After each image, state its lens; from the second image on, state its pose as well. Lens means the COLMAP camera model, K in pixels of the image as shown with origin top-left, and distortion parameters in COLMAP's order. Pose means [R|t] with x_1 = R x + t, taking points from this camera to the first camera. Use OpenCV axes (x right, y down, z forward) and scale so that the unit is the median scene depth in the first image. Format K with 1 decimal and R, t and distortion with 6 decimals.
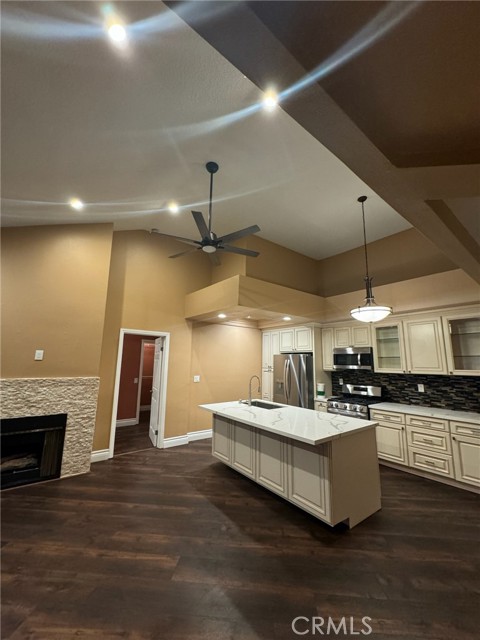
lens RADIAL K [[254.4, 0, 243.2], [0, 254.4, 322.5], [0, 0, 1]] dist [-0.001130, -0.000171]
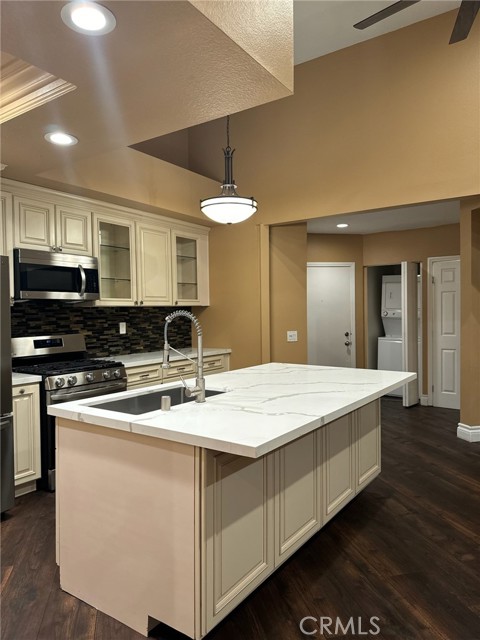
lens RADIAL K [[448.2, 0, 240.3], [0, 448.2, 322.4], [0, 0, 1]] dist [0.006165, -0.005242]
pose [[-0.294270, -0.037248, 0.954996, -0.539579], [-0.144227, 0.989527, -0.005847, 0.223212], [-0.944777, -0.139457, -0.296561, 1.147172]]
